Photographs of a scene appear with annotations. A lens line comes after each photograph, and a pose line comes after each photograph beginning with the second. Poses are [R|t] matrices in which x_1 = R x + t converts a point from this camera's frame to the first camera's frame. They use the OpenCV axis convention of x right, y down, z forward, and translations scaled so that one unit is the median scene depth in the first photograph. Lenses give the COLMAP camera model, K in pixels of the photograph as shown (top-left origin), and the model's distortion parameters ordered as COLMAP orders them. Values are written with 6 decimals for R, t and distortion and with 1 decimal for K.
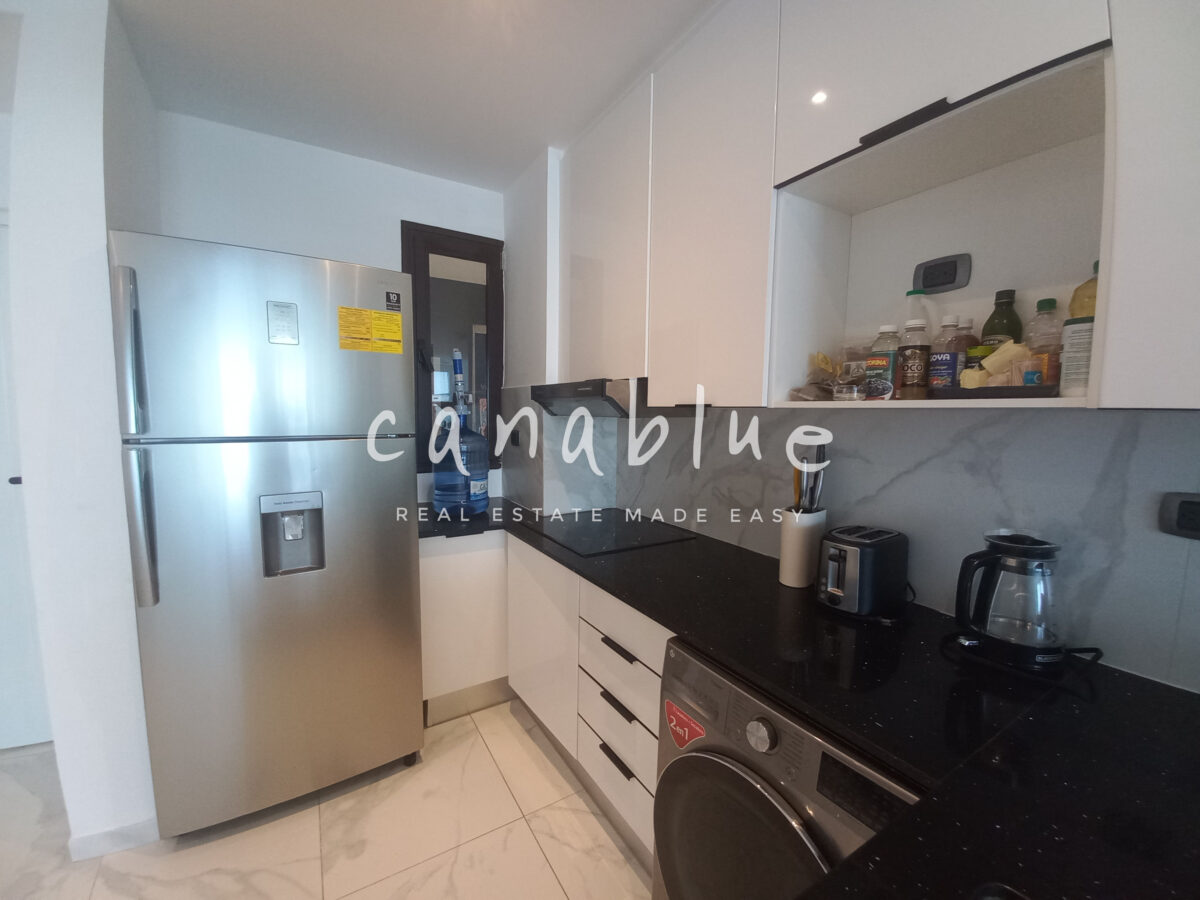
lens RADIAL K [[475.3, 0, 591.5], [0, 475.3, 457.5], [0, 0, 1]] dist [0.009600, -0.011629]
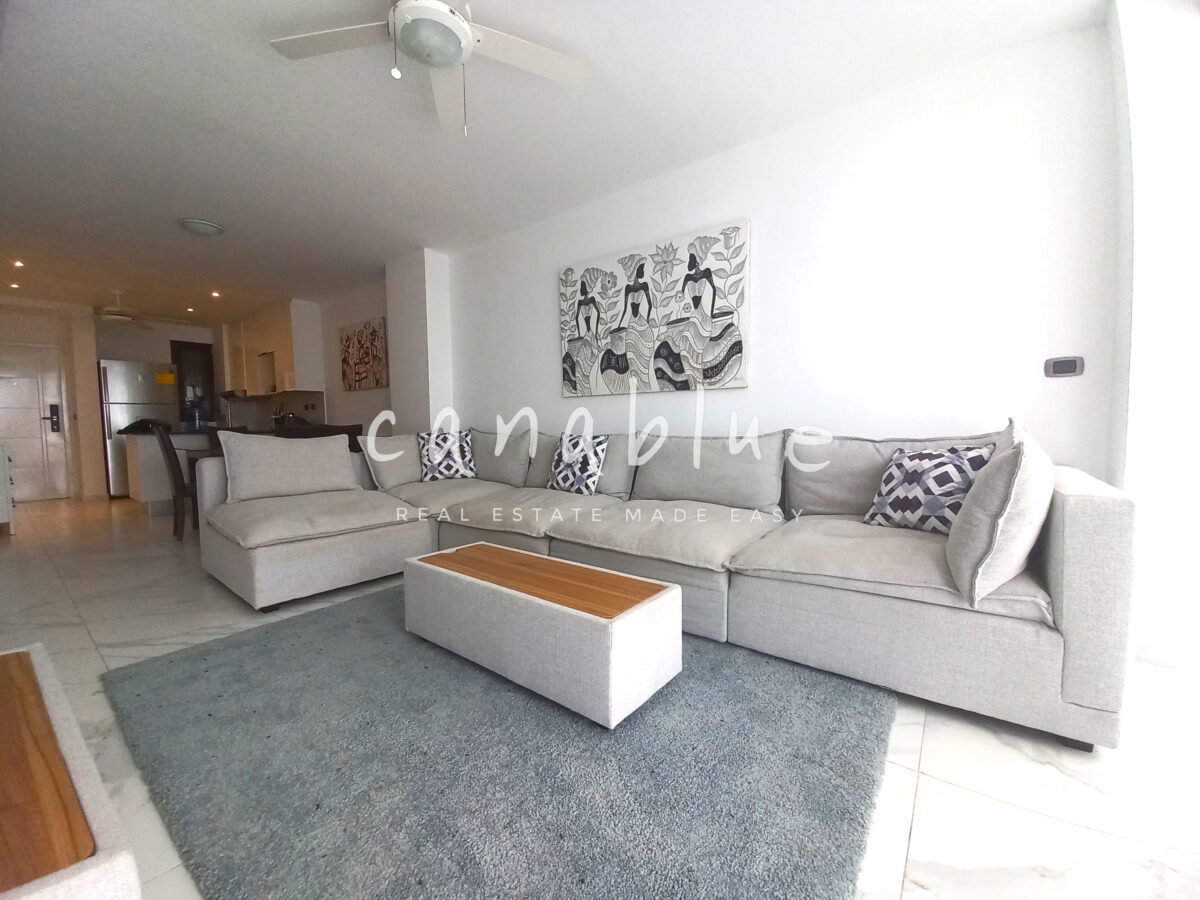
lens RADIAL K [[478.2, 0, 594.4], [0, 478.2, 452.5], [0, 0, 1]] dist [0.001602, -0.010039]
pose [[0.929699, -0.044901, 0.365573, 1.785457], [0.060286, 0.997707, -0.030774, 0.884576], [-0.363353, 0.050649, 0.930274, -5.066449]]
